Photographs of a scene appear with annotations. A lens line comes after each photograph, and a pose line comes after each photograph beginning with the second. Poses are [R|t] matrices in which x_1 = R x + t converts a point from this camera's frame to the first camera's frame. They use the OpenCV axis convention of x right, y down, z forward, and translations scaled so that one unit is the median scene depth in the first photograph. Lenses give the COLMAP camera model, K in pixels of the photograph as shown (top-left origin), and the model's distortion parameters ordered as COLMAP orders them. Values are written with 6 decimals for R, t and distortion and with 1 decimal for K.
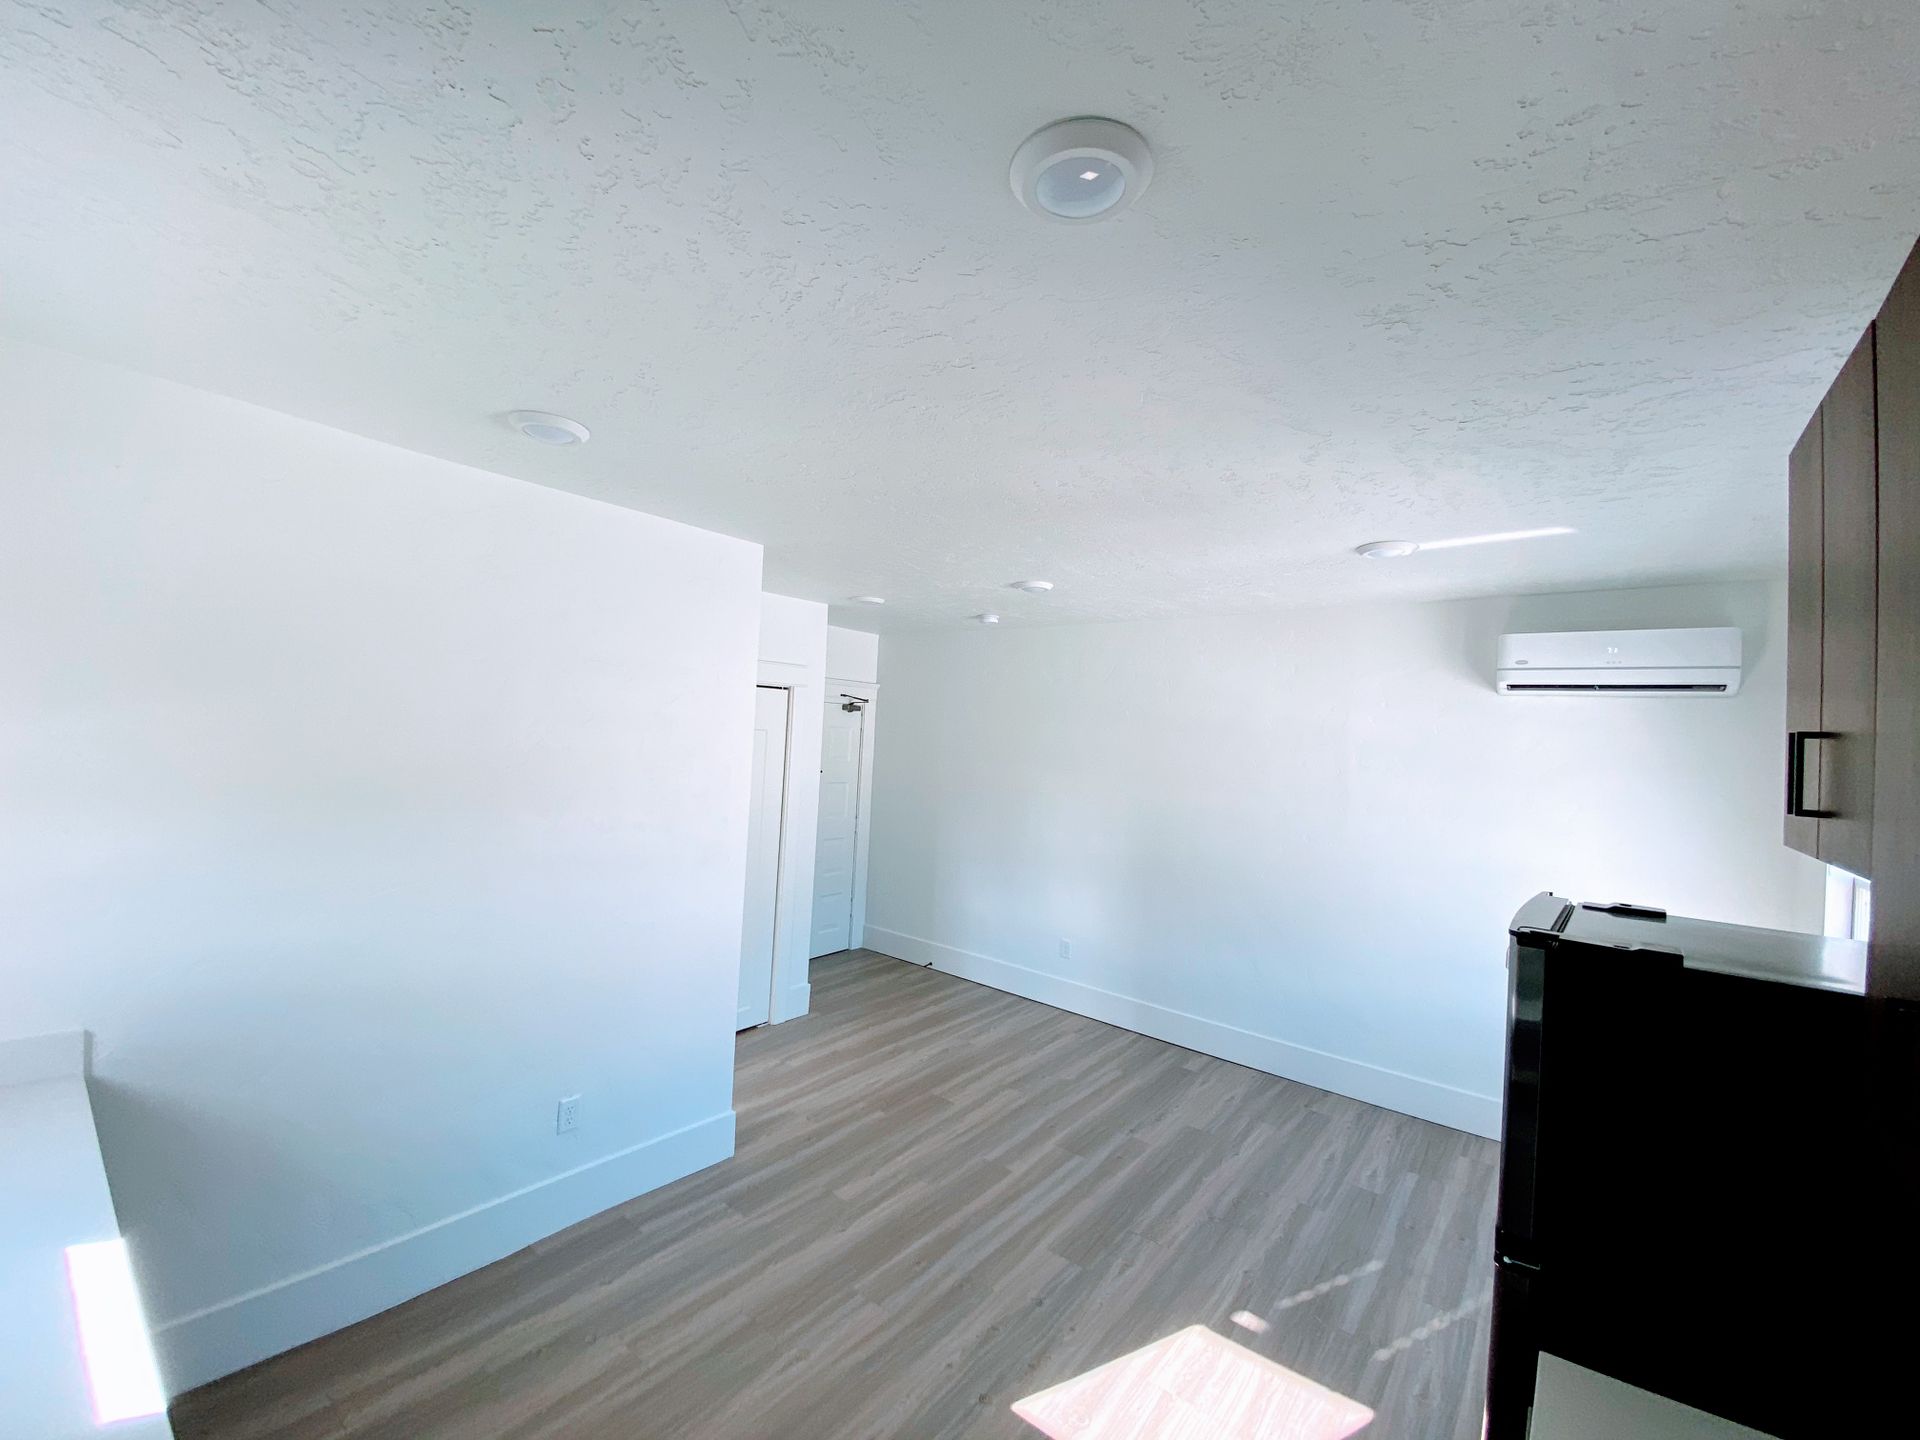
lens RADIAL K [[772.8, 0, 957.6], [0, 772.8, 721.0], [0, 0, 1]] dist [0.026682, -0.023862]
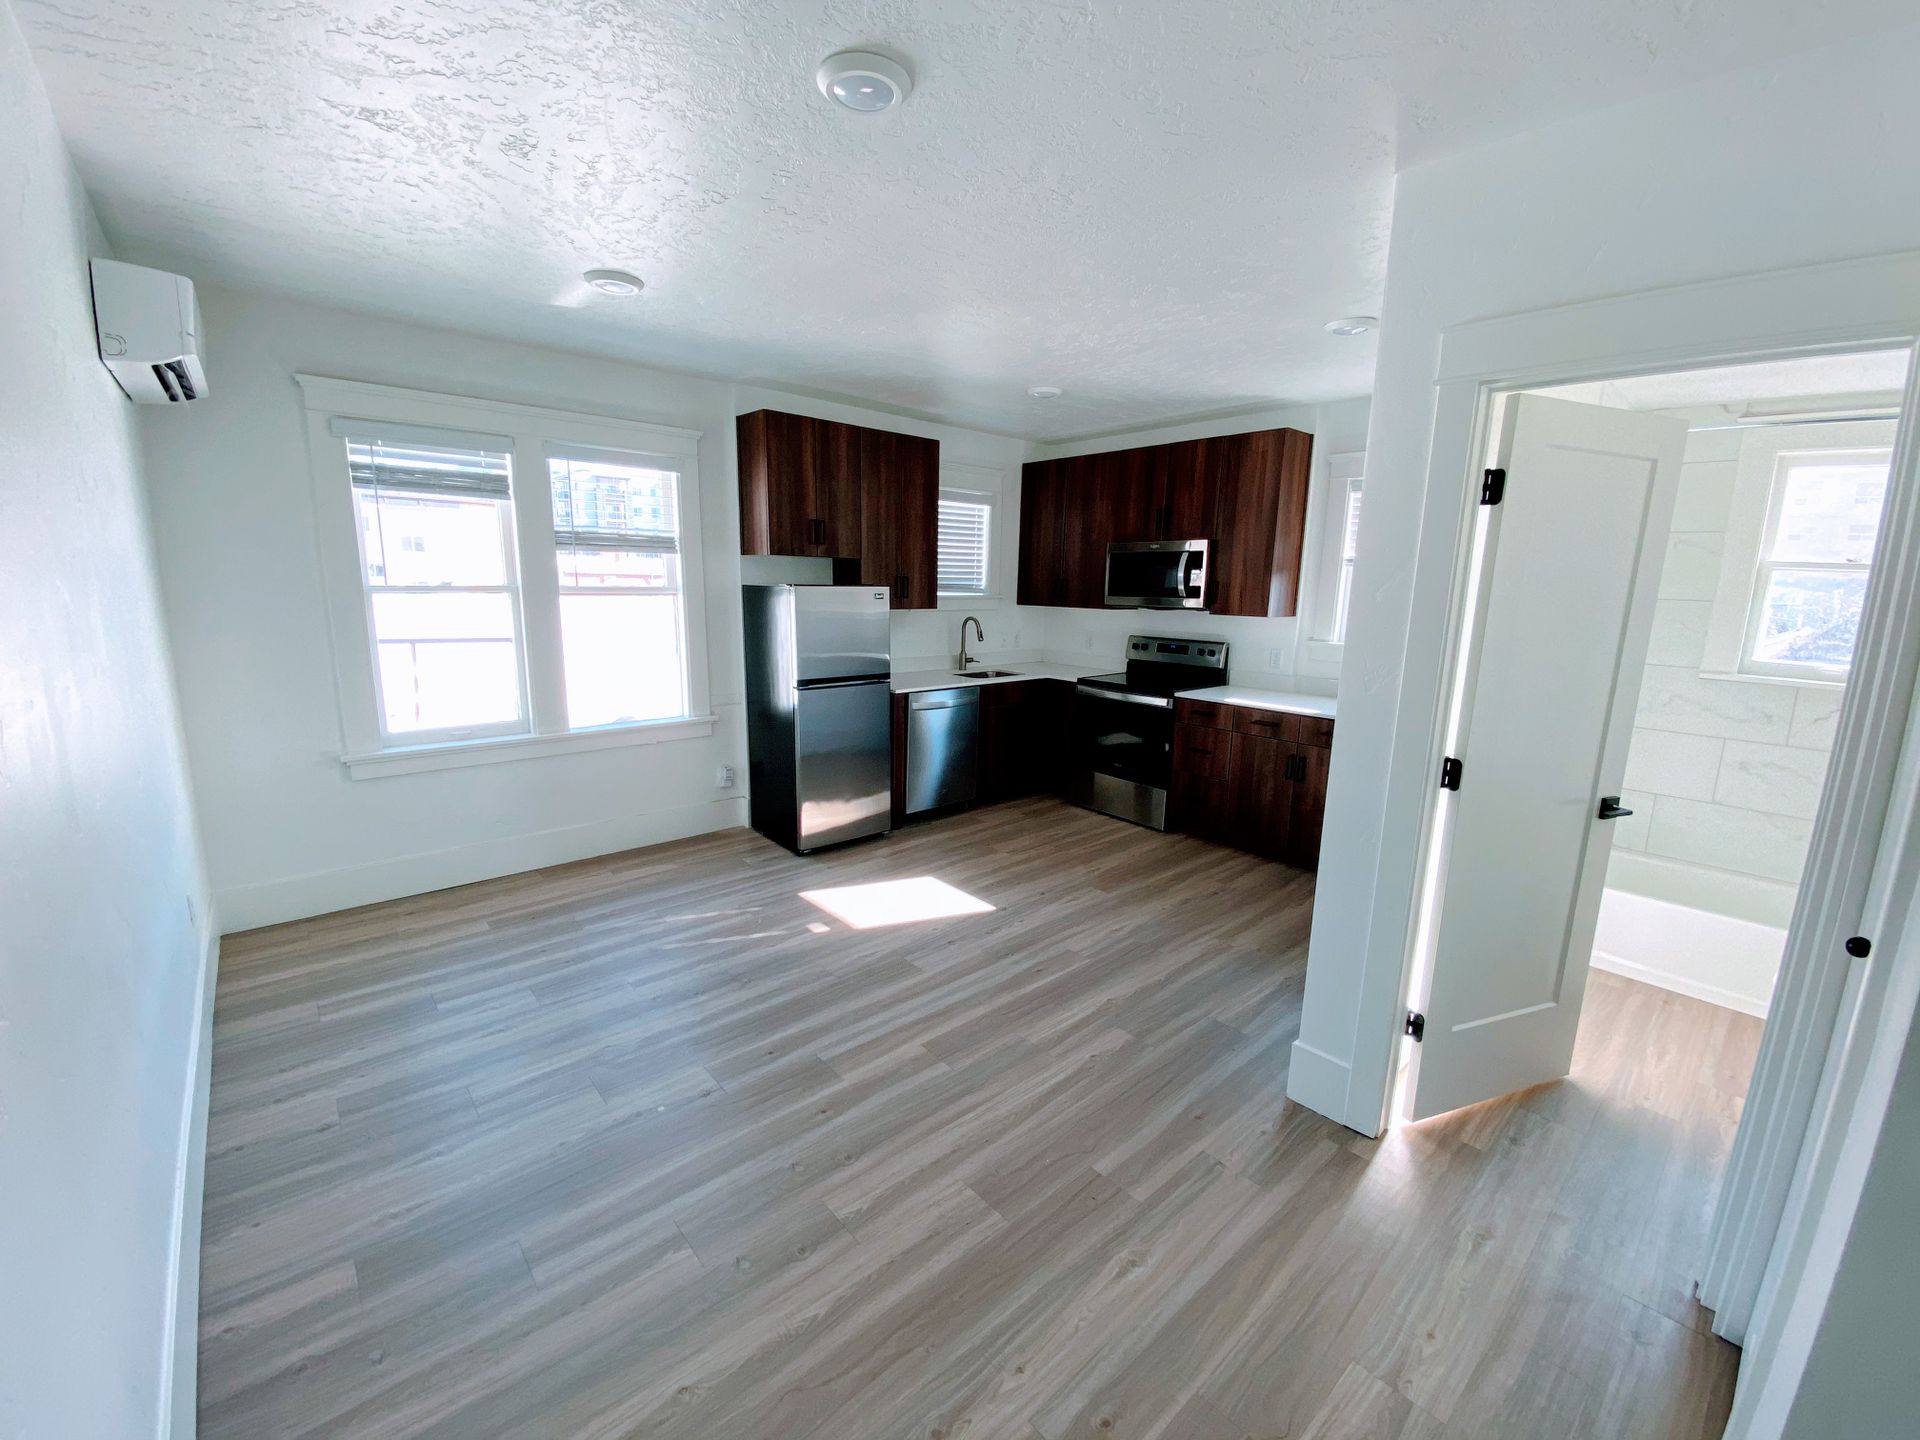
lens RADIAL K [[768.1, 0, 964.2], [0, 768.1, 722.0], [0, 0, 1]] dist [0.026758, -0.023805]
pose [[-0.984638, -0.097293, 0.144991, -0.058773], [-0.071393, 0.982119, 0.174200, 0.101036], [-0.159347, 0.161172, -0.973977, 1.719378]]
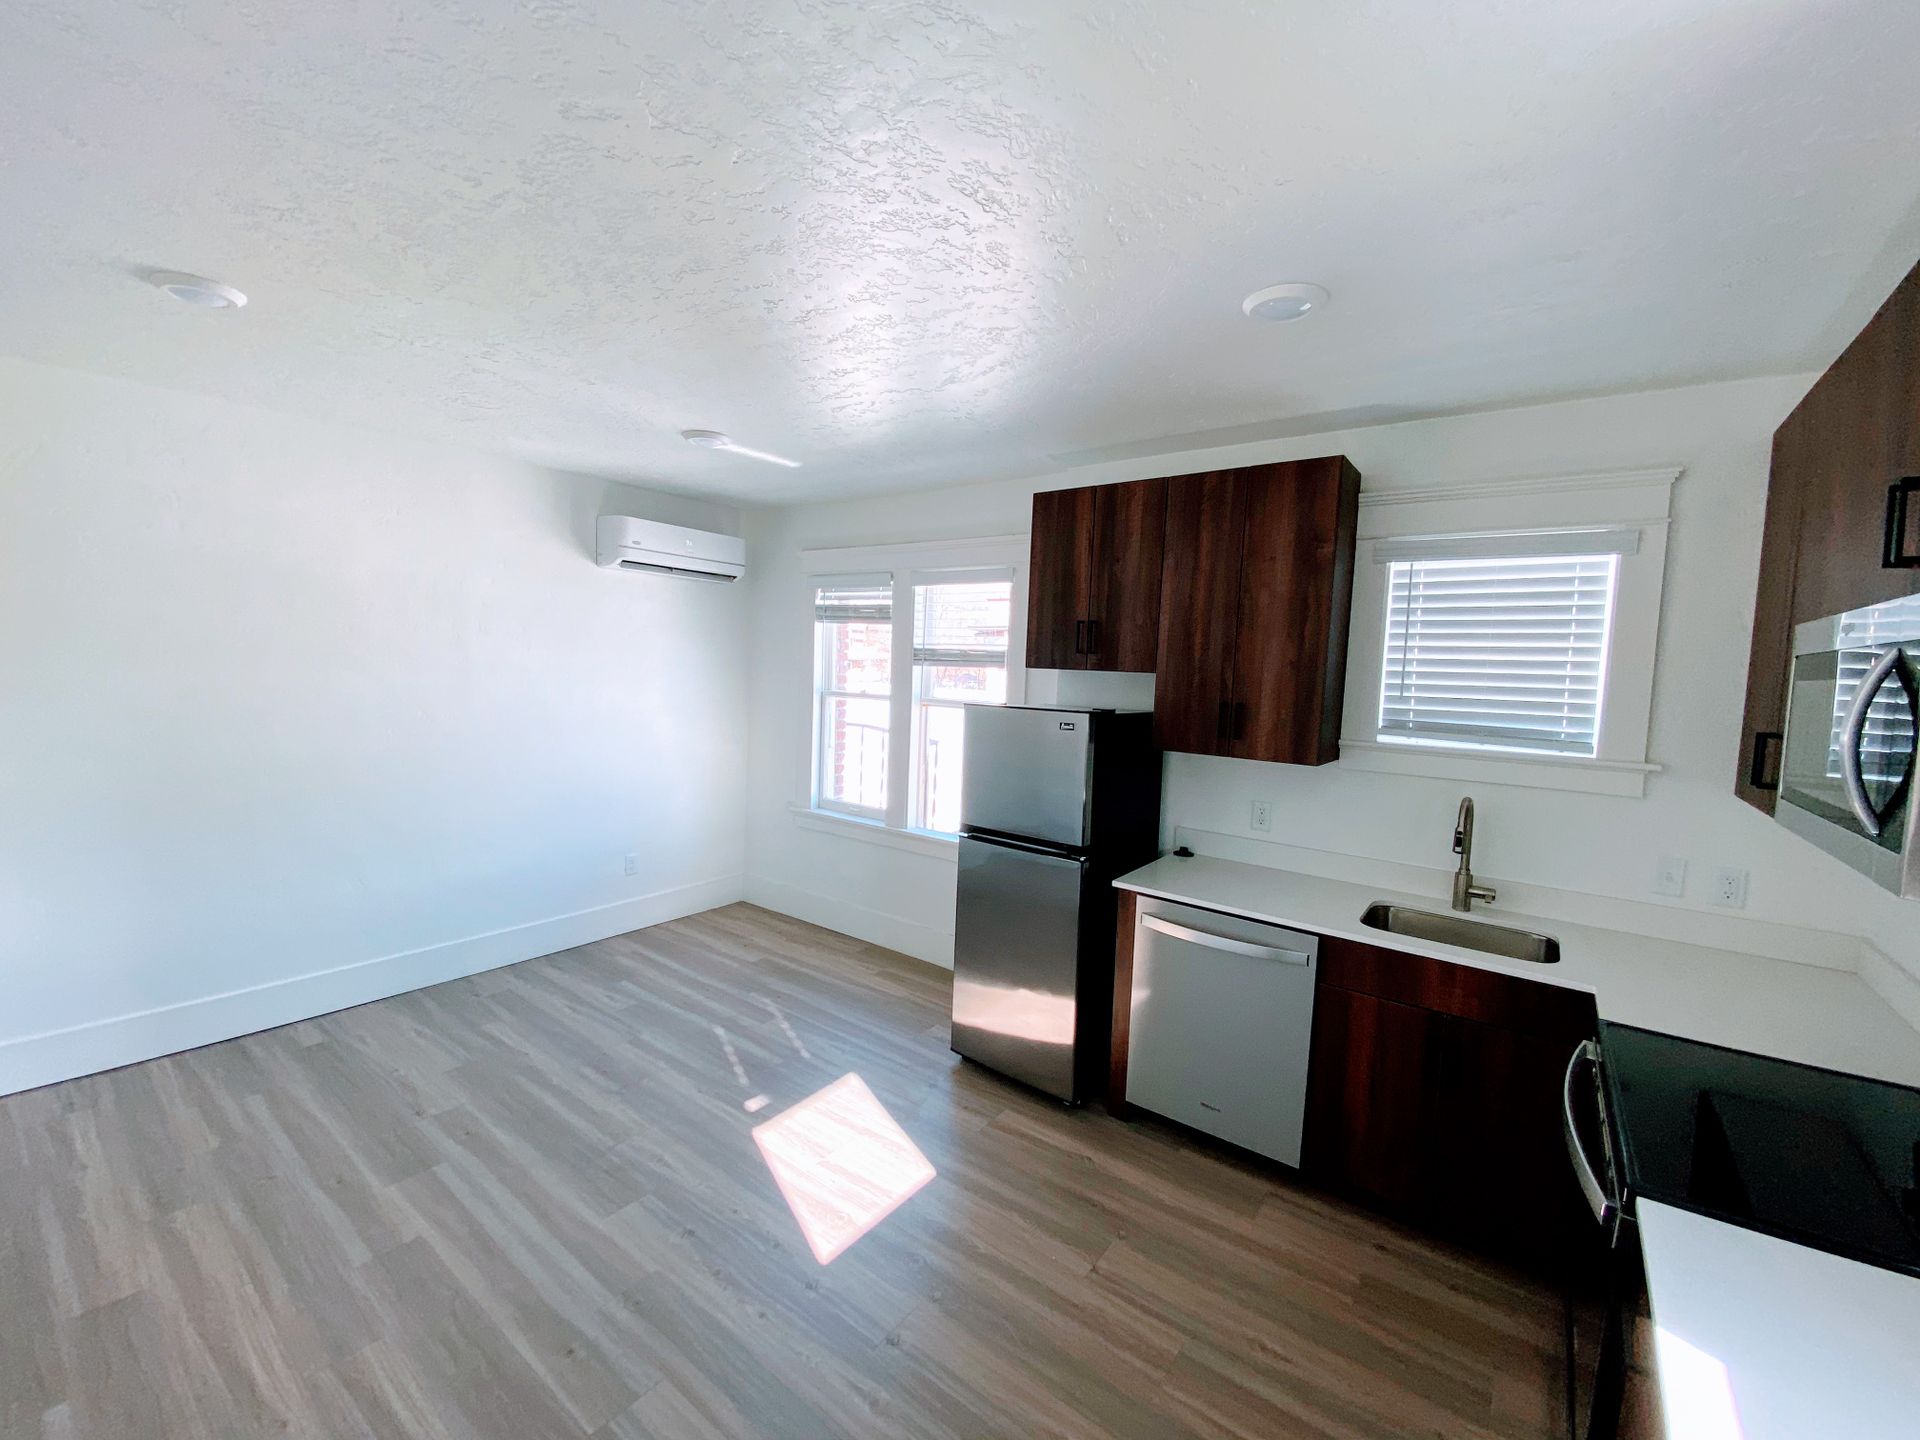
lens RADIAL K [[776.0, 0, 957.6], [0, 776.0, 718.4], [0, 0, 1]] dist [0.027727, -0.024522]
pose [[-0.030910, -0.118057, 0.992526, -0.562606], [-0.059121, 0.991477, 0.116091, 0.025045], [-0.997772, -0.055091, -0.037626, 0.580600]]
